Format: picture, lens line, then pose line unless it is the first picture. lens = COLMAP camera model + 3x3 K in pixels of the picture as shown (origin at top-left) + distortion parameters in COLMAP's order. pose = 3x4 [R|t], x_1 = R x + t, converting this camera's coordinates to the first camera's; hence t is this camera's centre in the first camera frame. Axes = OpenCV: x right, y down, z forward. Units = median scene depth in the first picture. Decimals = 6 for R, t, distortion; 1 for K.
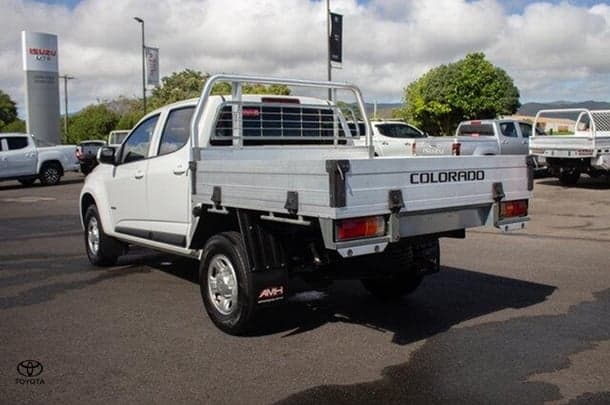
lens RADIAL K [[569.3, 0, 314.7], [0, 569.3, 213.0], [0, 0, 1]] dist [-0.073882, 0.000000]
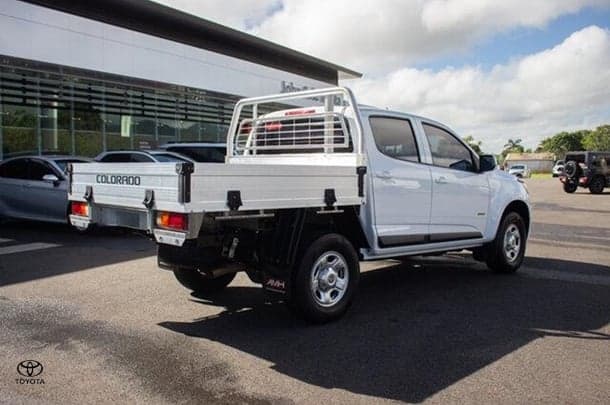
lens RADIAL K [[569.3, 0, 303.2], [0, 569.3, 202.5], [0, 0, 1]] dist [-0.073882, 0.000000]
pose [[0.135886, 0.075437, -0.987848, 1.347572], [-0.112450, 0.991828, 0.060273, -0.121526], [0.984322, 0.102893, 0.143258, 1.122438]]
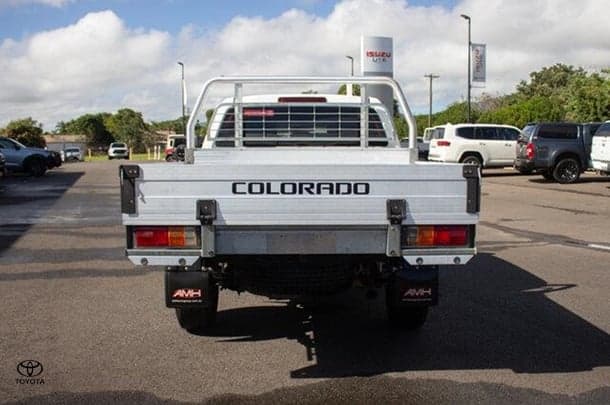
lens RADIAL K [[569.3, 0, 319.0], [0, 569.3, 218.4], [0, 0, 1]] dist [-0.073882, 0.000000]
pose [[0.818358, 0.083416, -0.568623, 0.676879], [-0.074733, 0.996455, 0.038623, -0.049919], [0.569830, 0.010888, 0.821691, 0.305801]]
